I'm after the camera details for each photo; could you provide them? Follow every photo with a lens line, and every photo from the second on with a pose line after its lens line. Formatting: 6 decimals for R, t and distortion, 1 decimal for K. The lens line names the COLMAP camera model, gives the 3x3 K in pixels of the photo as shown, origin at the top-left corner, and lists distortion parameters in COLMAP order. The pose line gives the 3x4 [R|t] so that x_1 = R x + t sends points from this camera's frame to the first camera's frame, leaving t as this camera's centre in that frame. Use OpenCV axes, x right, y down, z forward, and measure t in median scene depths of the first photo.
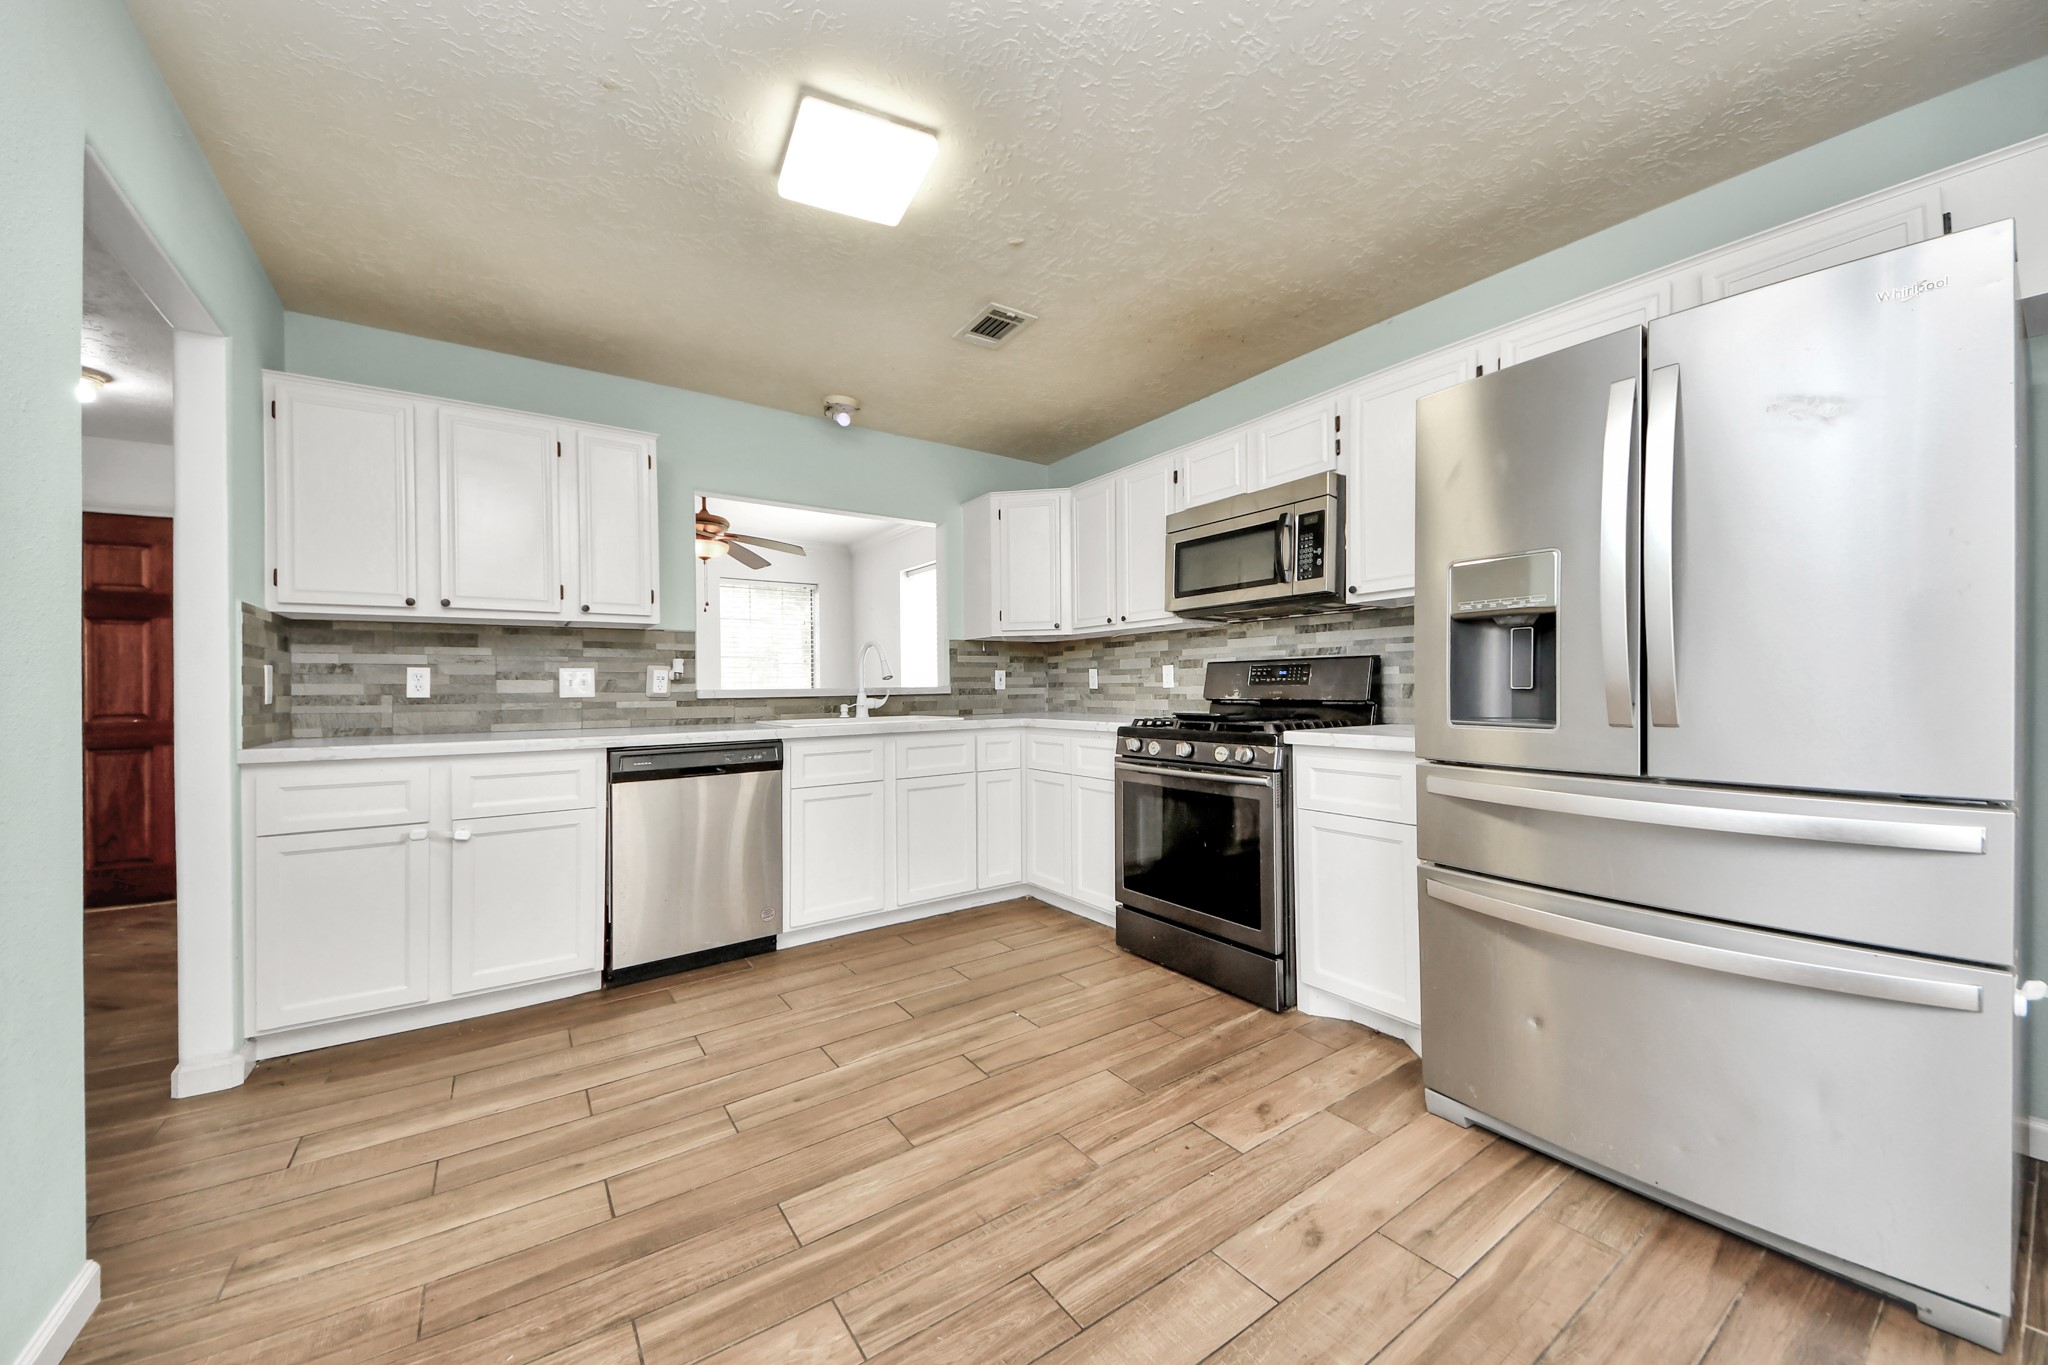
lens RADIAL K [[750.7, 0, 1003.7], [0, 750.7, 691.7], [0, 0, 1]] dist [0.017505, -0.002842]
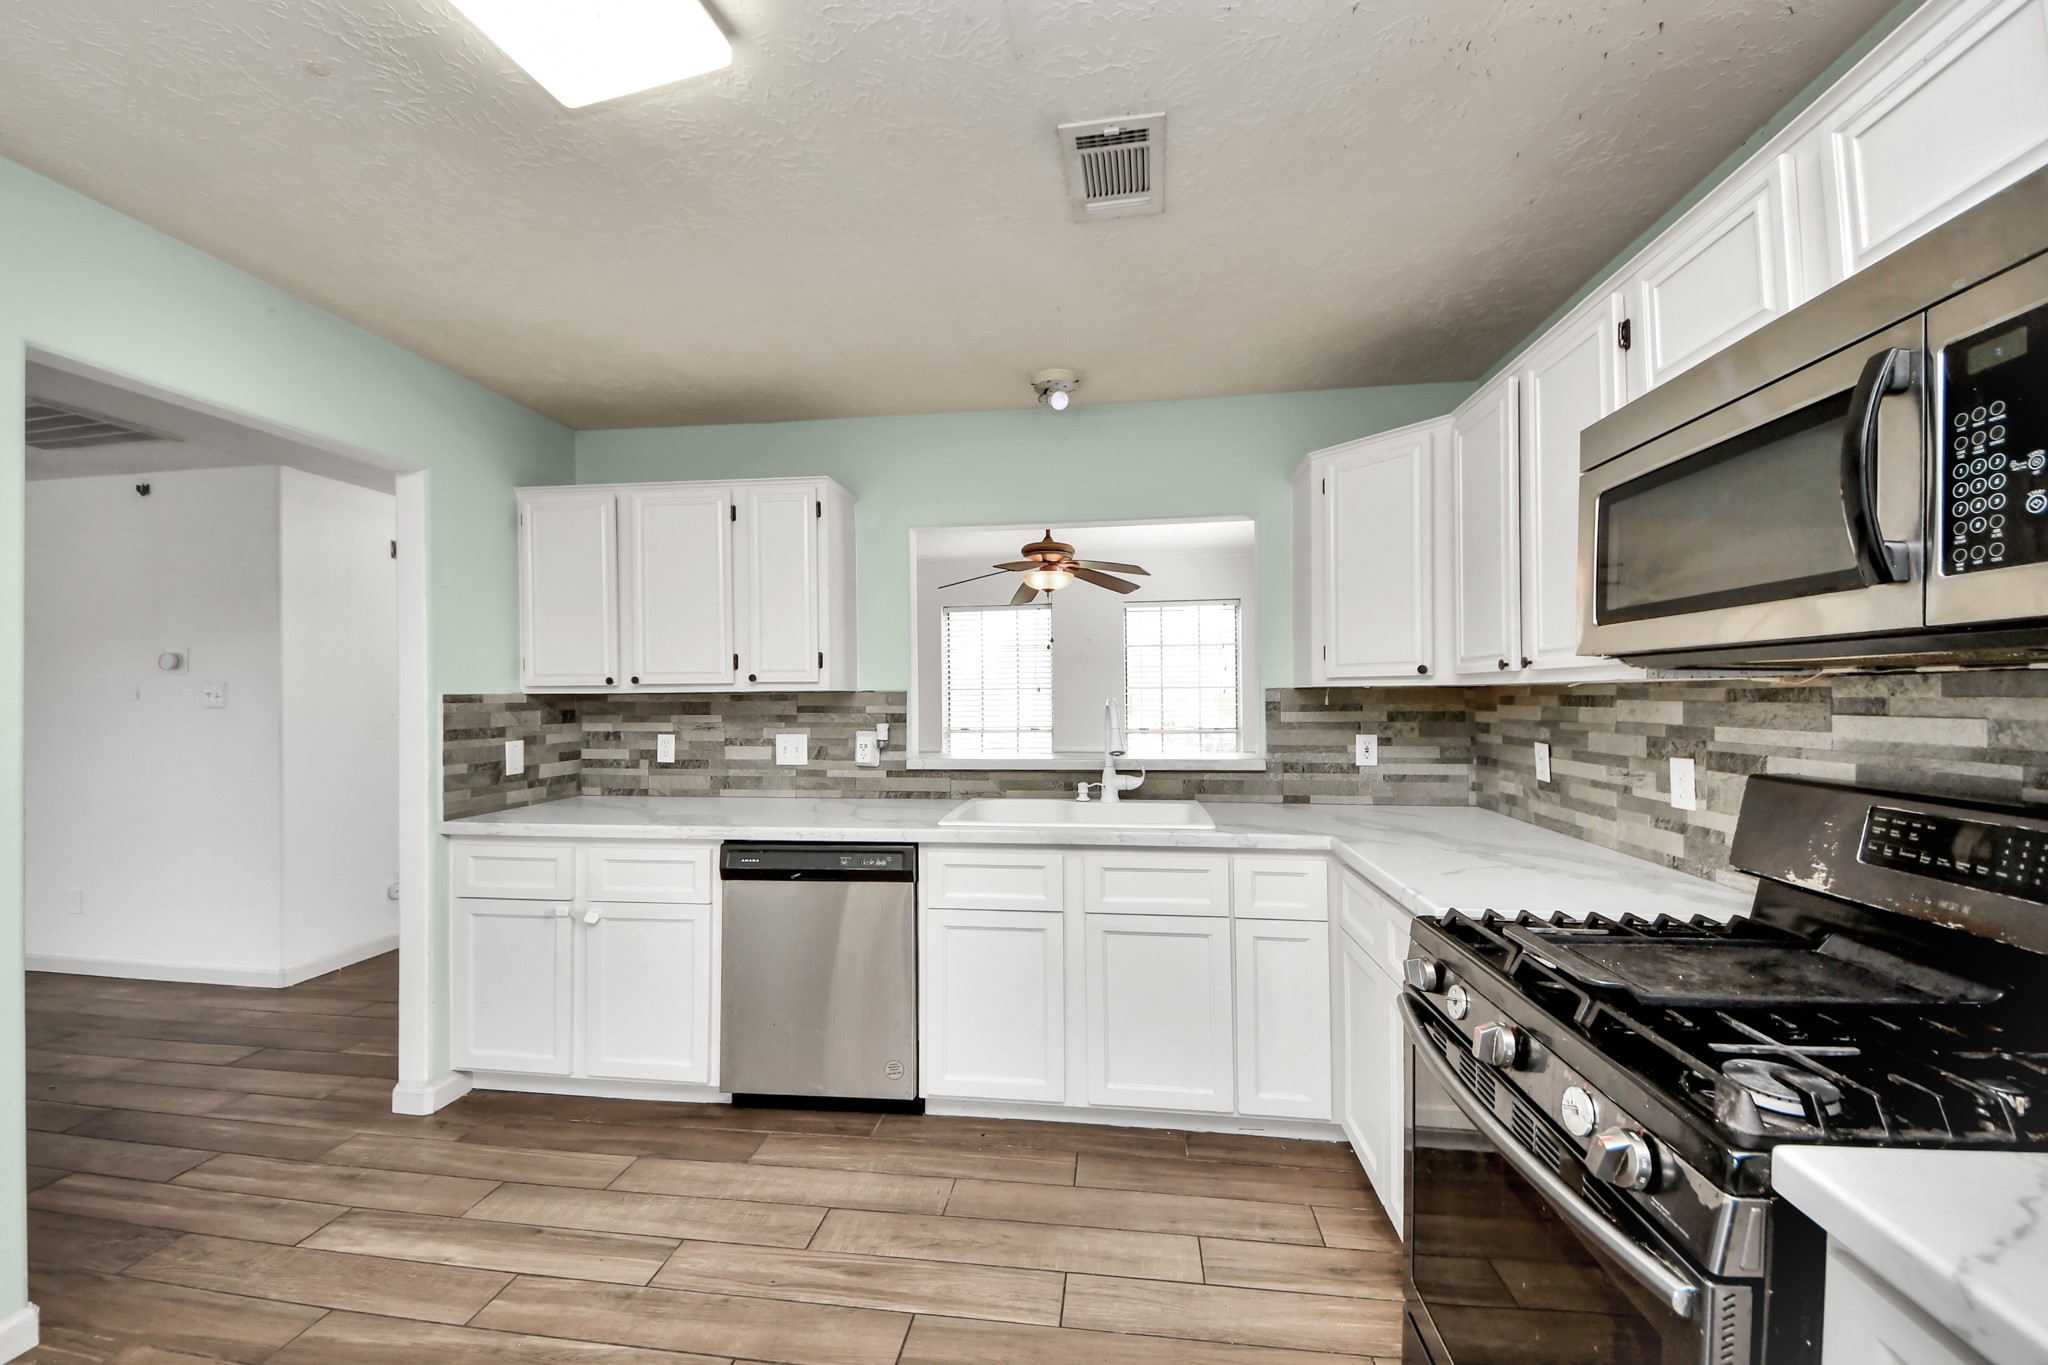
lens RADIAL K [[750.7, 0, 1022.8], [0, 750.7, 677.4], [0, 0, 1]] dist [0.017505, -0.002842]
pose [[0.735520, -0.003768, -0.677492, 0.281155], [-0.009025, 0.999841, -0.015358, -0.086337], [0.677443, 0.017411, 0.735369, 0.472356]]
